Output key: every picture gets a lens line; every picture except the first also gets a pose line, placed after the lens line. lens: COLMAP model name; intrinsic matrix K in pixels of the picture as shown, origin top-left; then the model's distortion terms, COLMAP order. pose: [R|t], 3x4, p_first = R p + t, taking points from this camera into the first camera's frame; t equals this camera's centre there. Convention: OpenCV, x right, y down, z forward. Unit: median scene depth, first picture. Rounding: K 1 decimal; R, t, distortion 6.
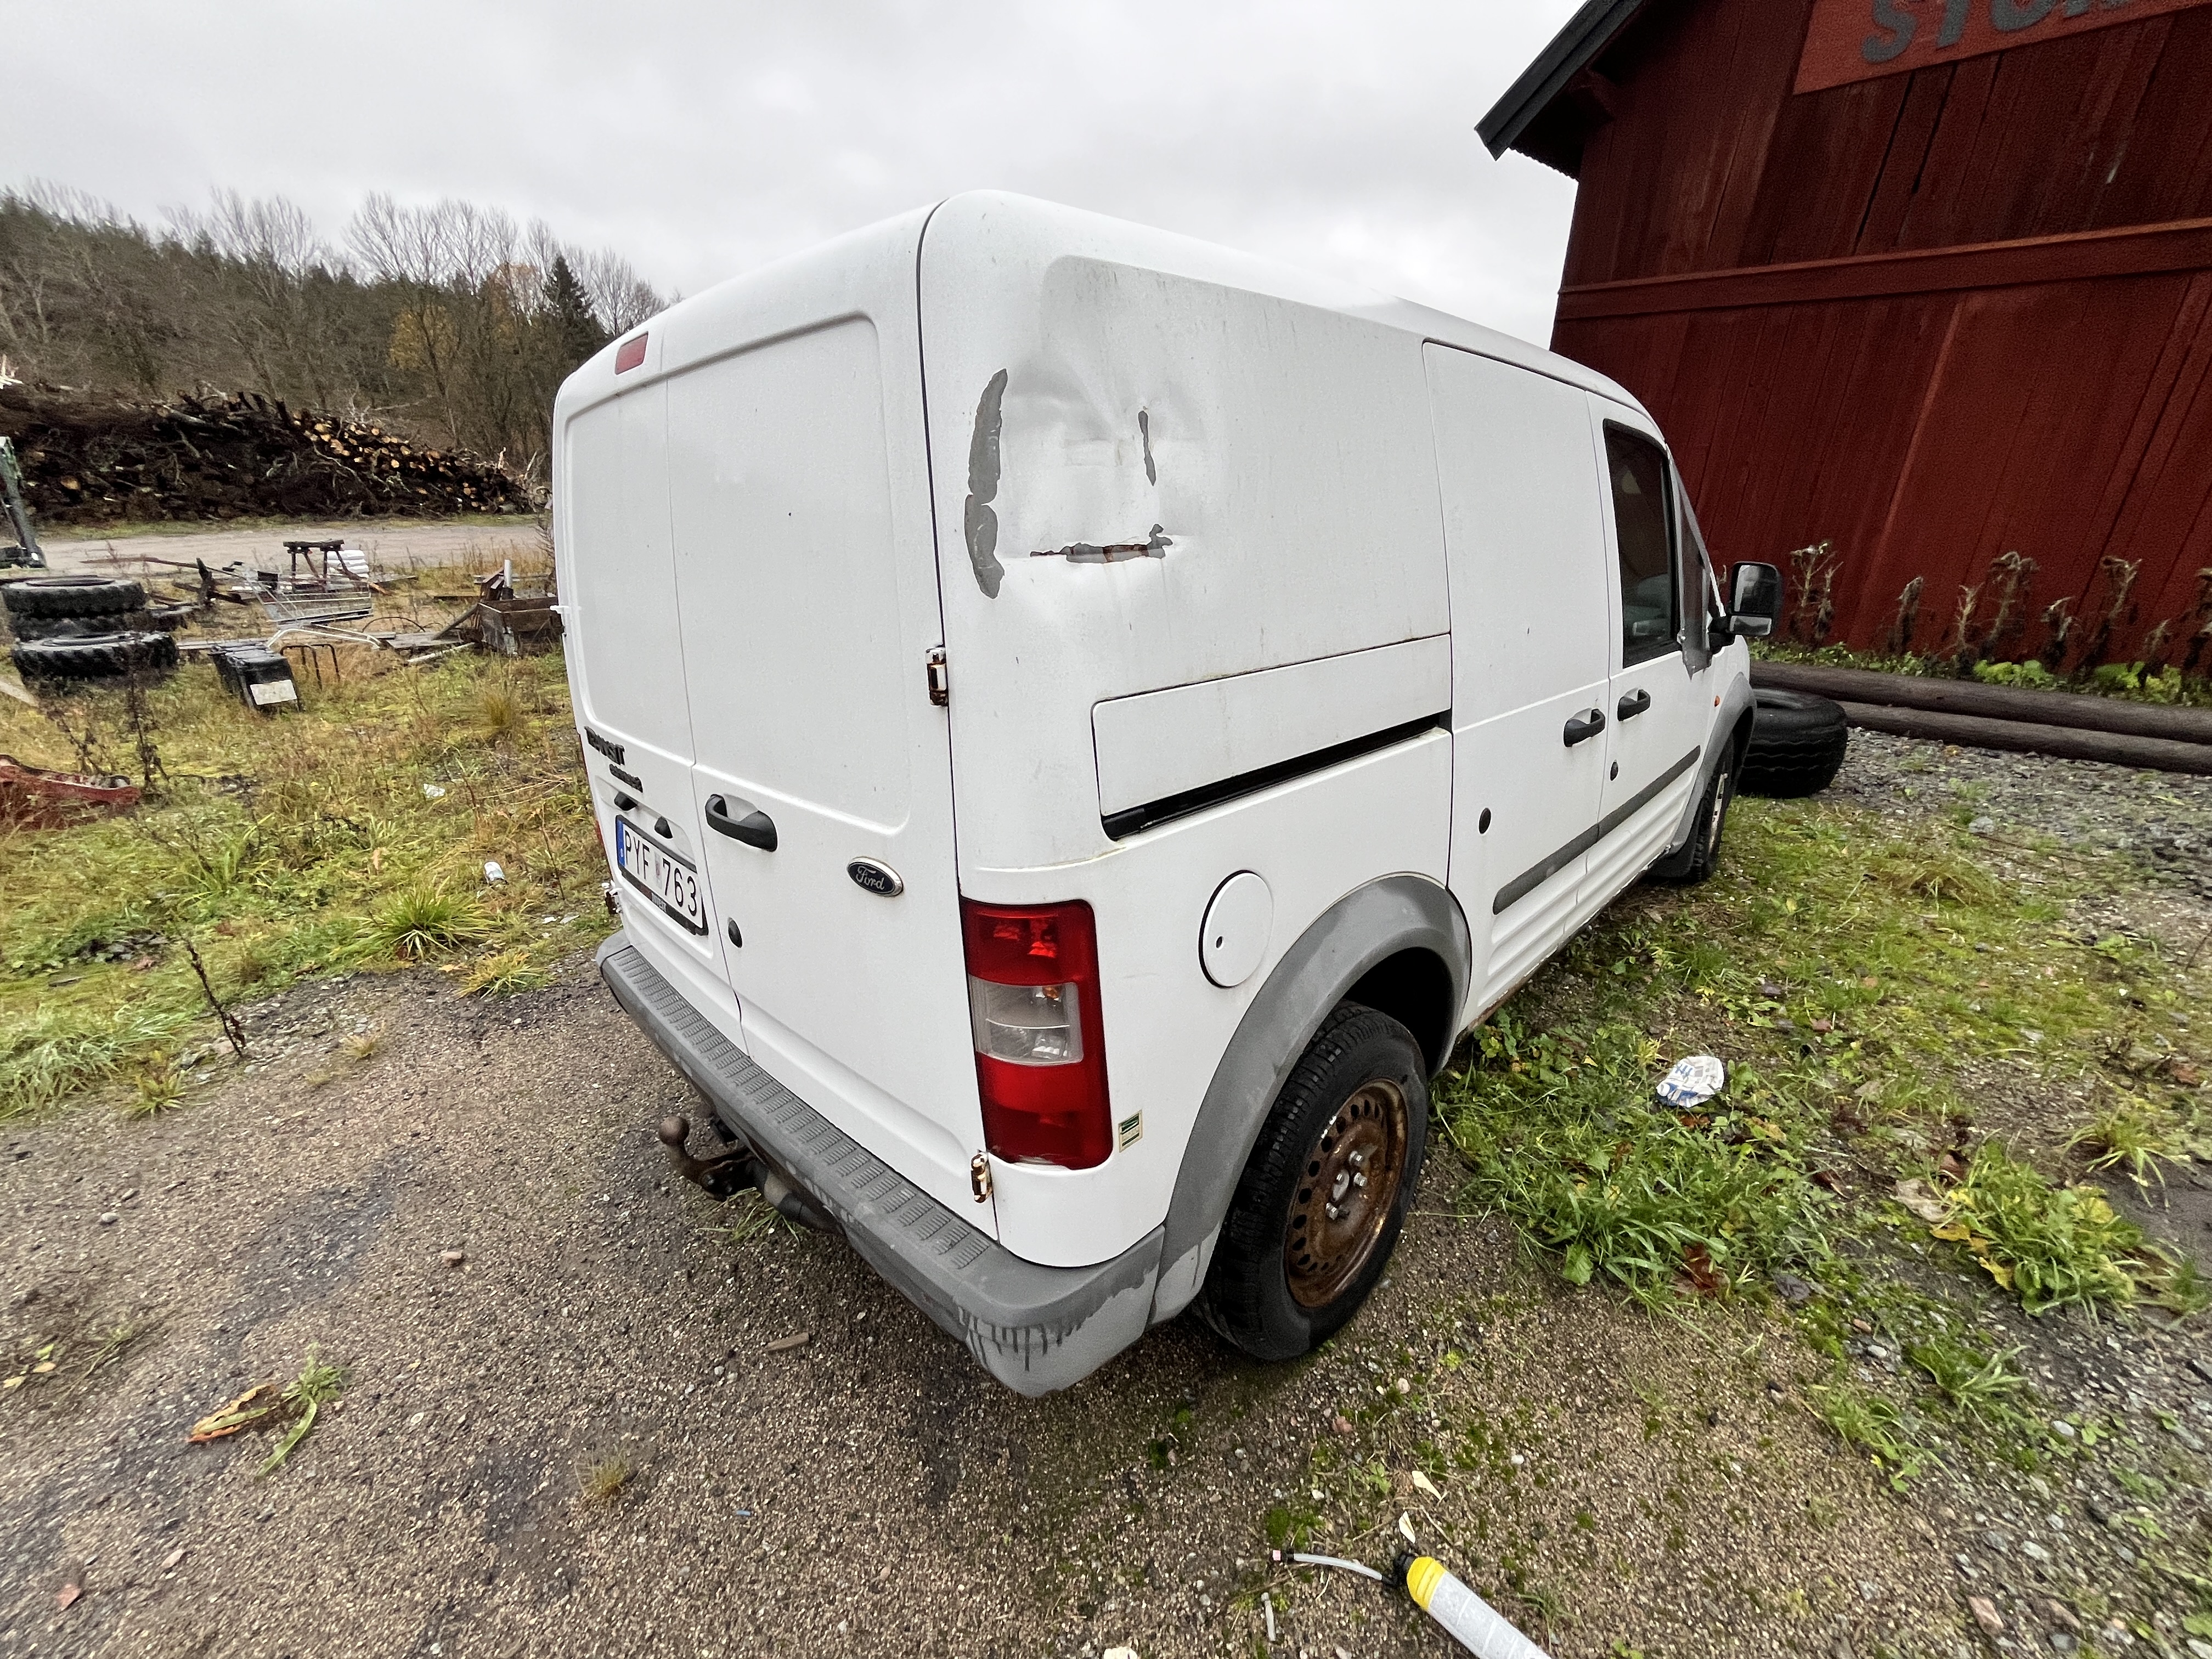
lens RADIAL K [[897.0, 0, 1105.9], [0, 897.0, 827.1], [0, 0, 1]] dist [-0.002243, -0.001295]
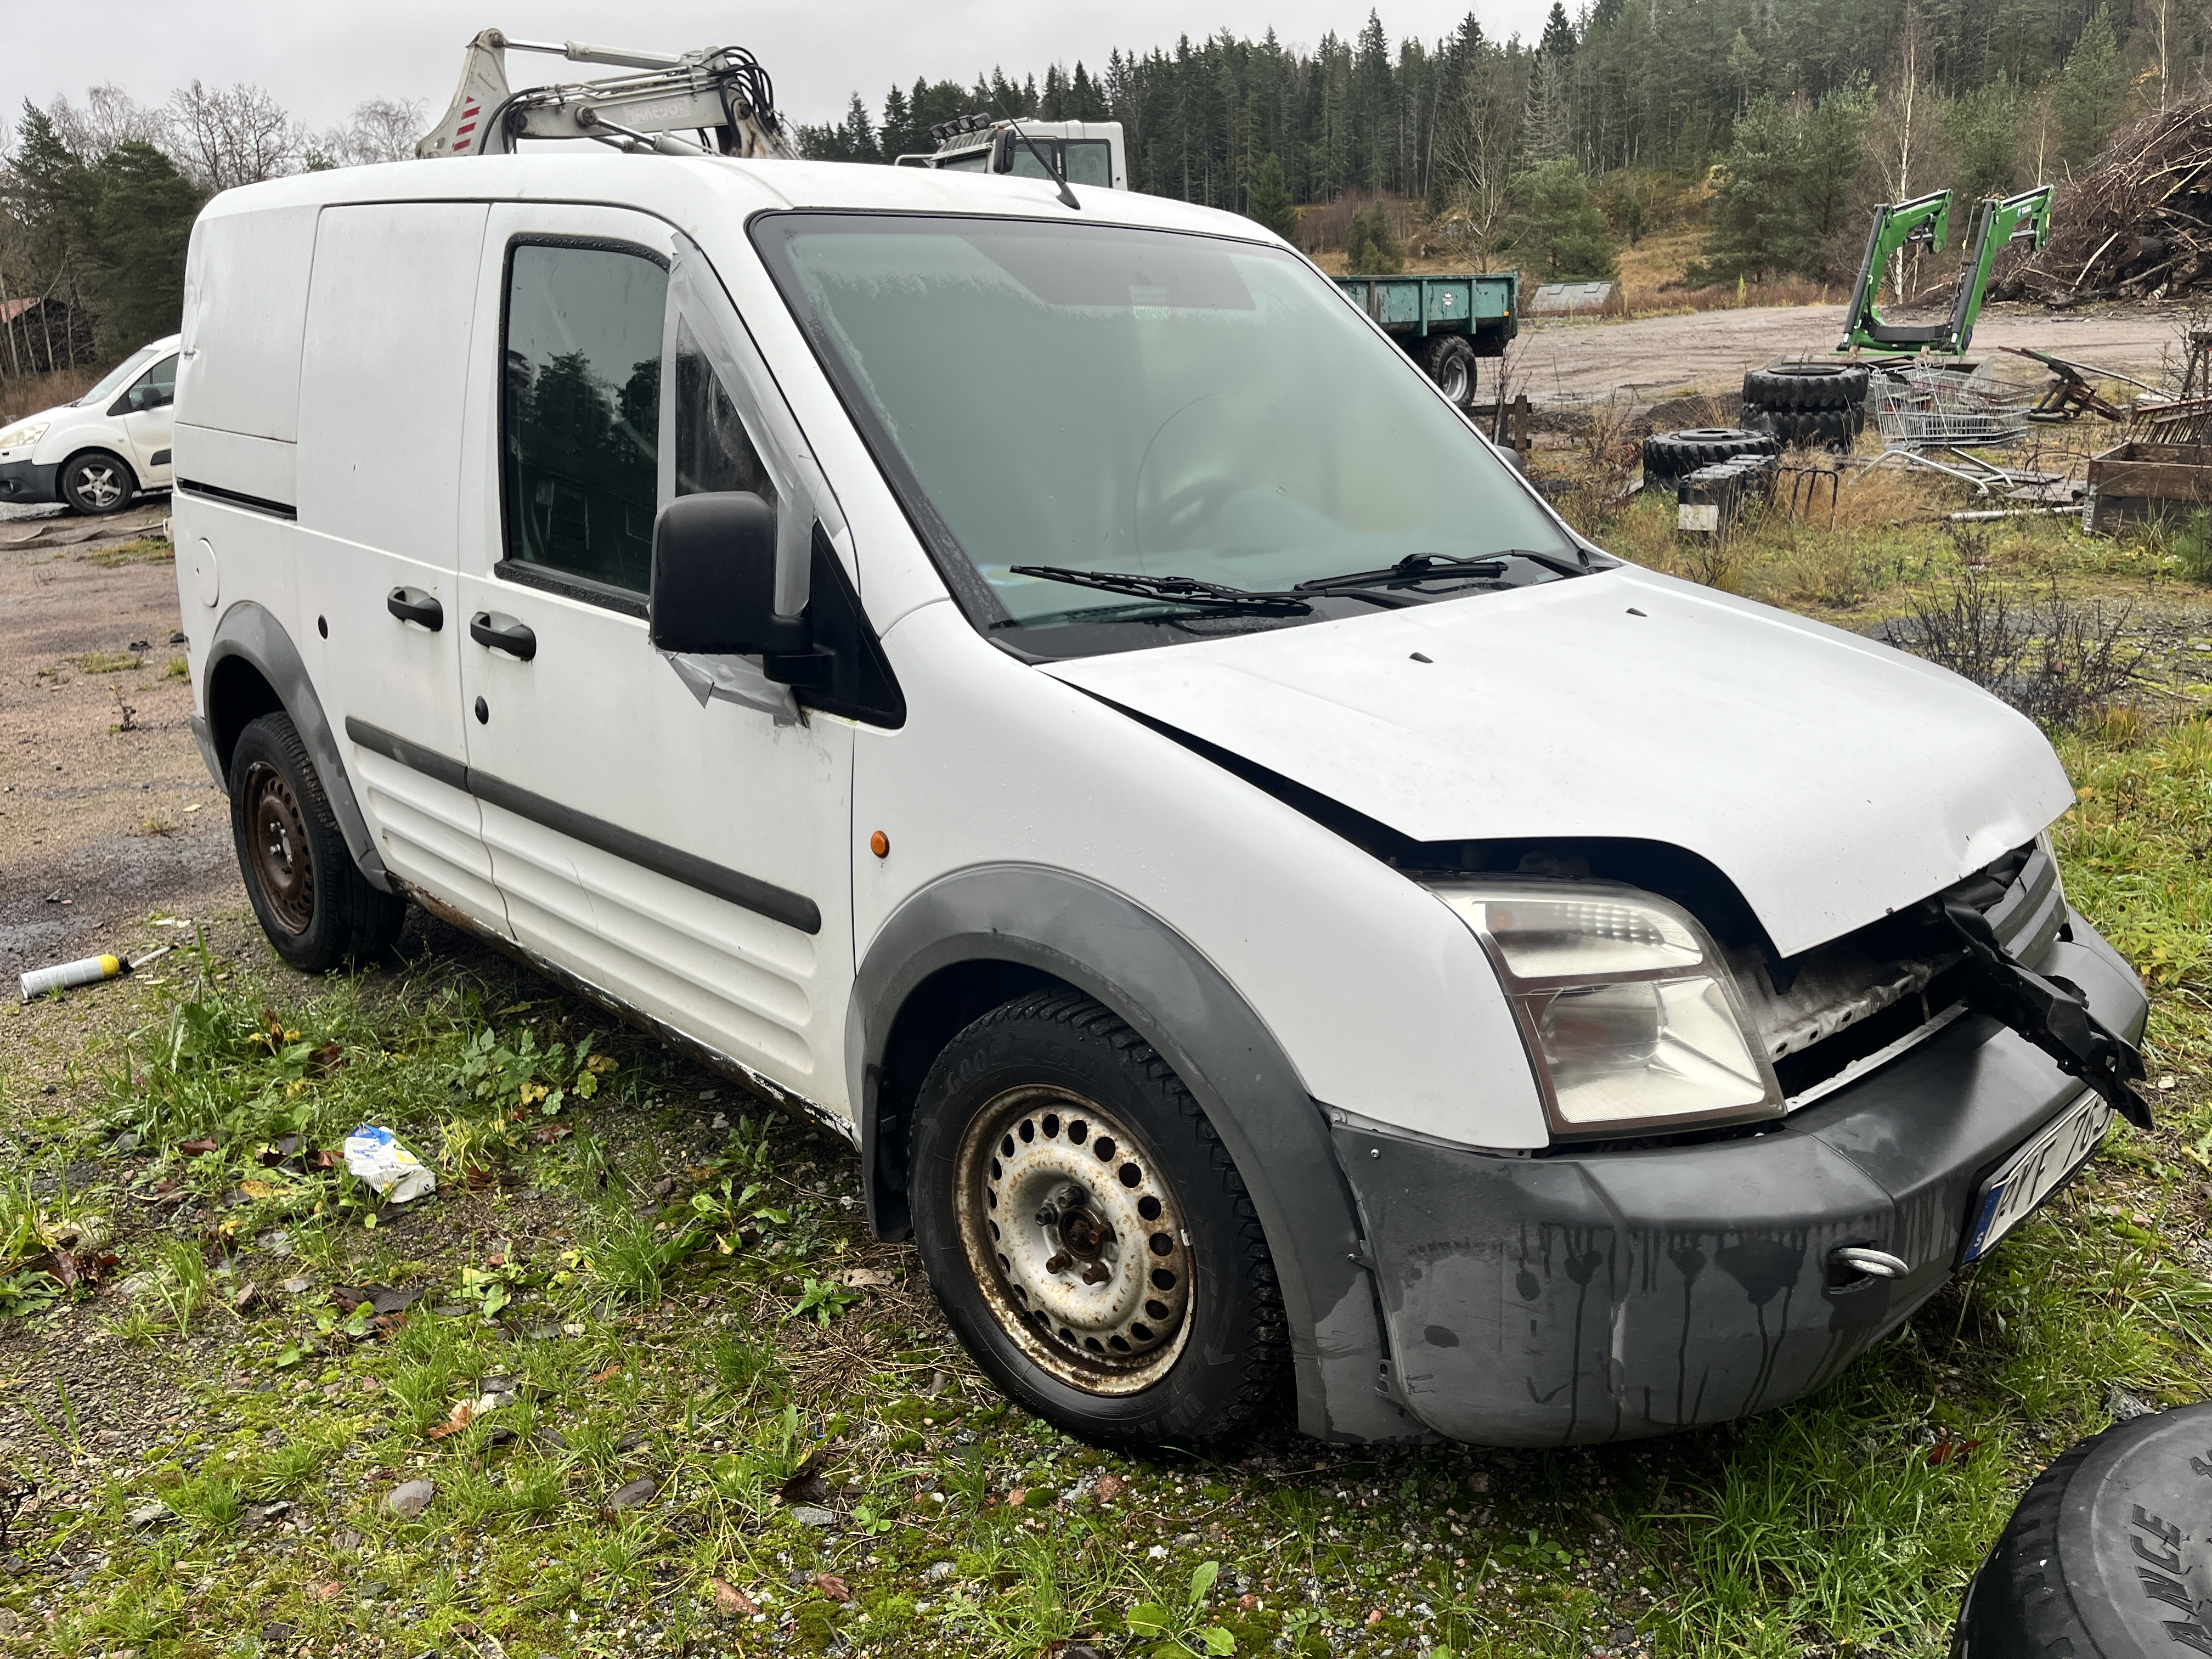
lens RADIAL K [[1667.5, 0, 1115.5], [0, 1667.5, 835.4], [0, 0, 1]] dist [0.055872, -0.080918]
pose [[-0.003283, 0.315854, -0.948802, 0.156696], [-0.327490, 0.896145, 0.299458, -0.046222], [0.944849, 0.311706, 0.100497, 0.116686]]
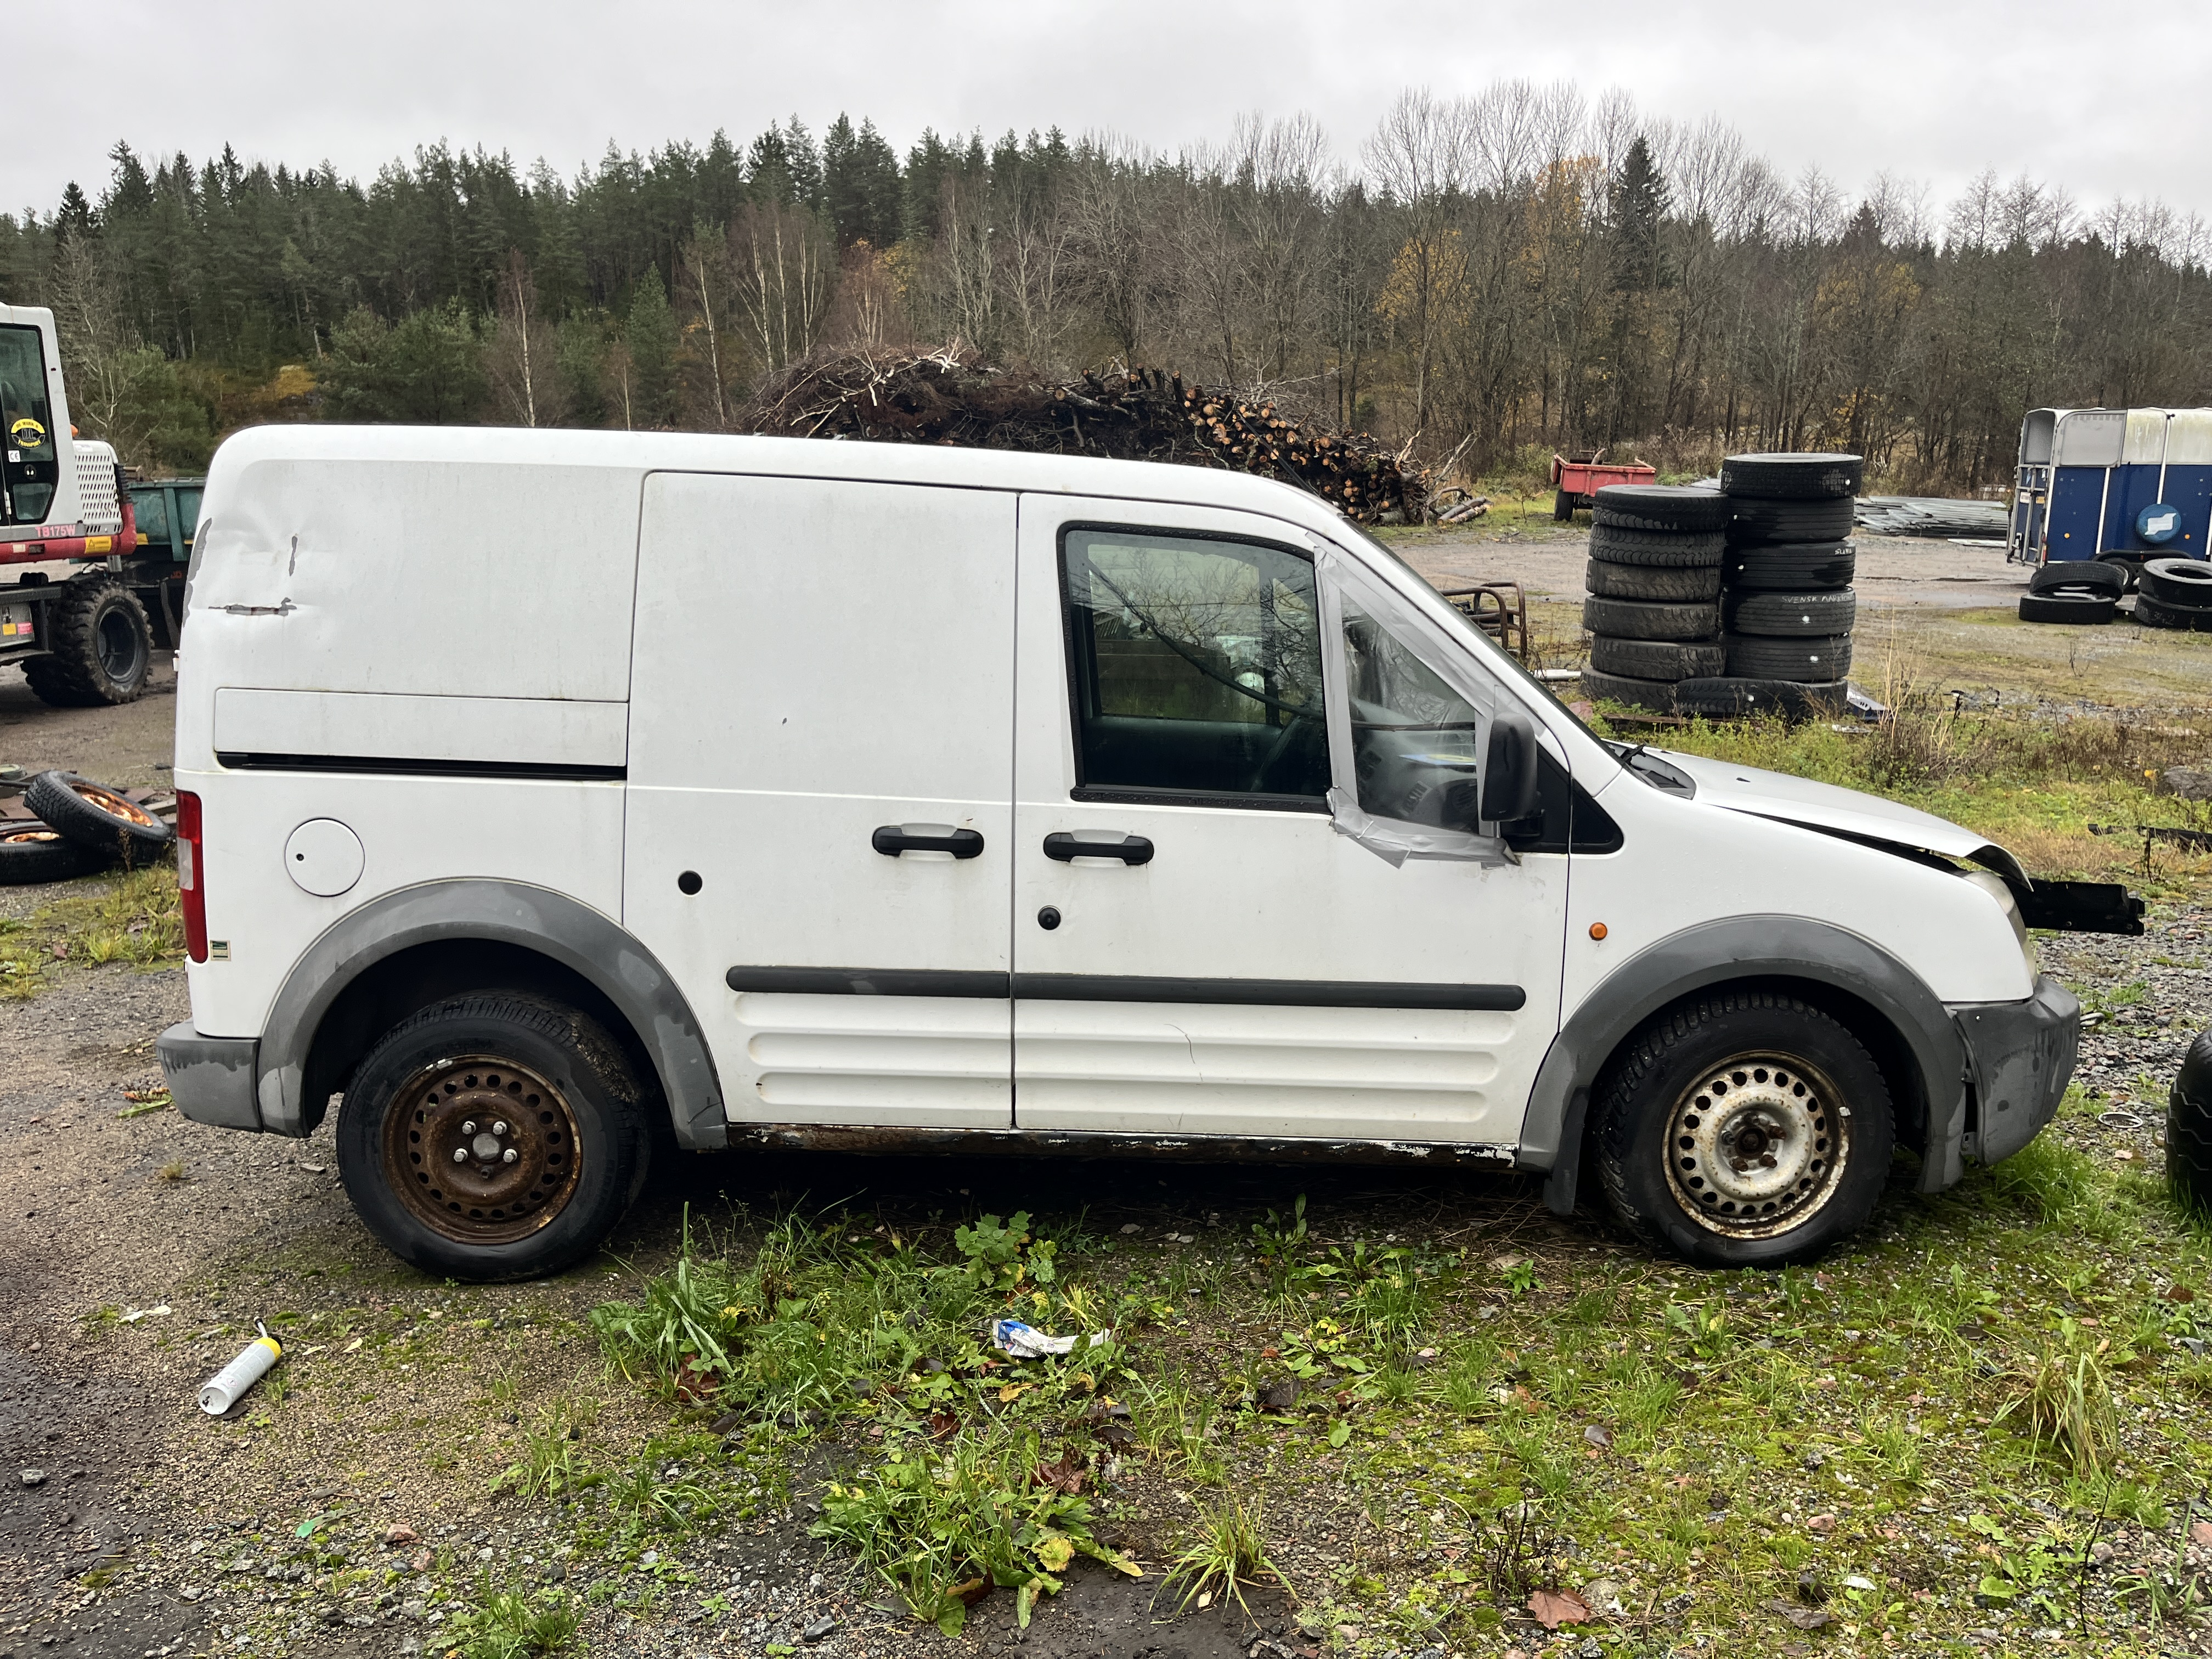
lens RADIAL K [[1667.5, 0, 1115.5], [0, 1667.5, 835.4], [0, 0, 1]] dist [0.055872, -0.080918]
pose [[0.701326, 0.163418, -0.693856, 0.138398], [-0.269807, 0.961806, -0.046187, -0.006852], [0.659807, 0.219600, 0.718631, -0.007442]]
